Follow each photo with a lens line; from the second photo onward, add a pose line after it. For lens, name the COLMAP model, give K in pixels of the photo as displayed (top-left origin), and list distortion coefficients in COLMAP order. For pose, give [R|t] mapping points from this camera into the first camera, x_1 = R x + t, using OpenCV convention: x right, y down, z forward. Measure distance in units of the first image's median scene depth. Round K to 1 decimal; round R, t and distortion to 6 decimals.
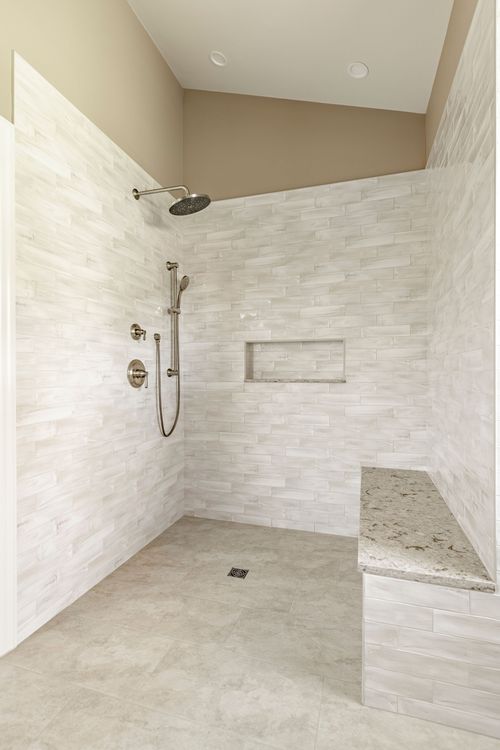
lens RADIAL K [[359.5, 0, 237.7], [0, 359.5, 371.9], [0, 0, 1]] dist [0.002190, 0.000530]
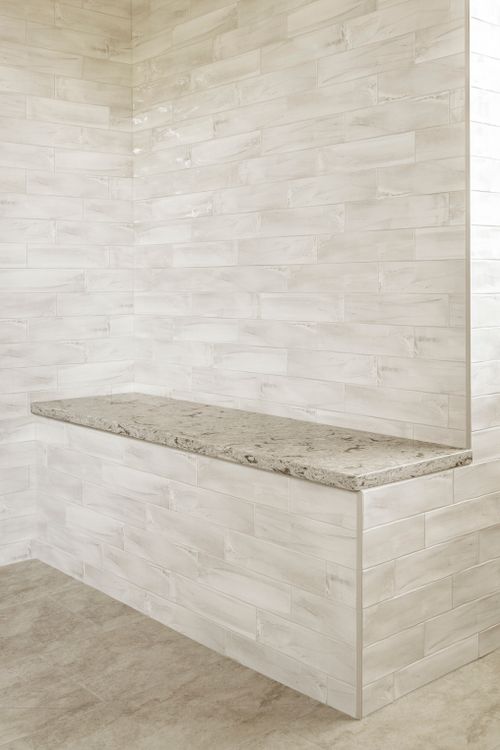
lens RADIAL K [[857.1, 0, 204.2], [0, 857.1, 285.5], [0, 0, 1]] dist [-0.003041, 0.000000]
pose [[0.550466, -0.007194, 0.834826, -0.483996], [0.001557, 0.999970, 0.007590, 0.117216], [-0.834856, -0.002878, 0.550461, 0.241347]]
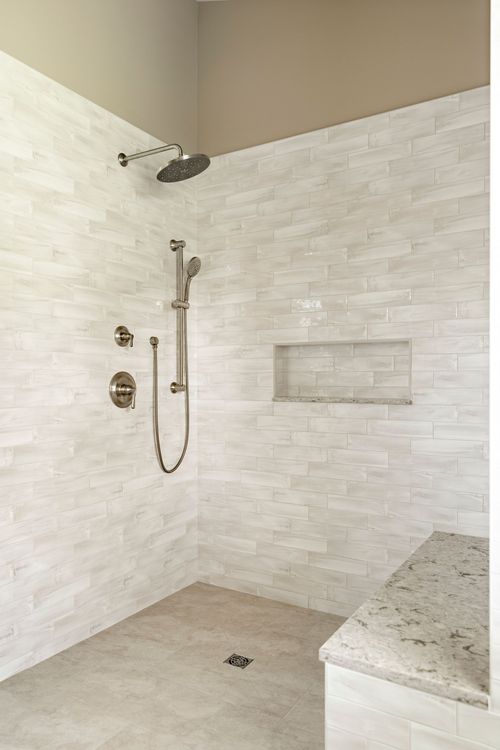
lens RADIAL K [[564.5, 0, 230.8], [0, 564.5, 373.3], [0, 0, 1]] dist [0.001905, -0.001480]
pose [[0.962468, -0.002536, -0.271384, 0.290641], [0.001260, 0.999987, -0.004875, -0.026293], [0.271393, 0.004351, 0.962459, -0.119837]]
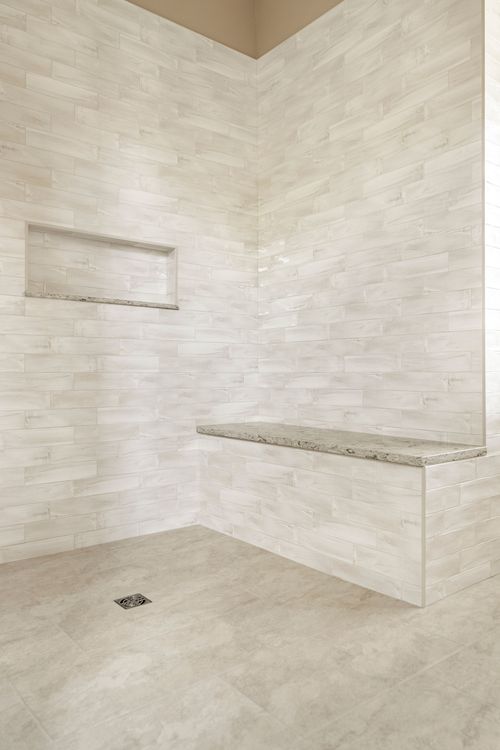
lens RADIAL K [[560.3, 0, 265.0], [0, 560.3, 363.2], [0, 0, 1]] dist [0.002312, 0.000058]
pose [[0.554747, 0.010894, 0.831948, -0.575095], [-0.004118, 0.999938, -0.010348, 0.162009], [-0.832009, 0.002314, 0.554758, 0.281736]]
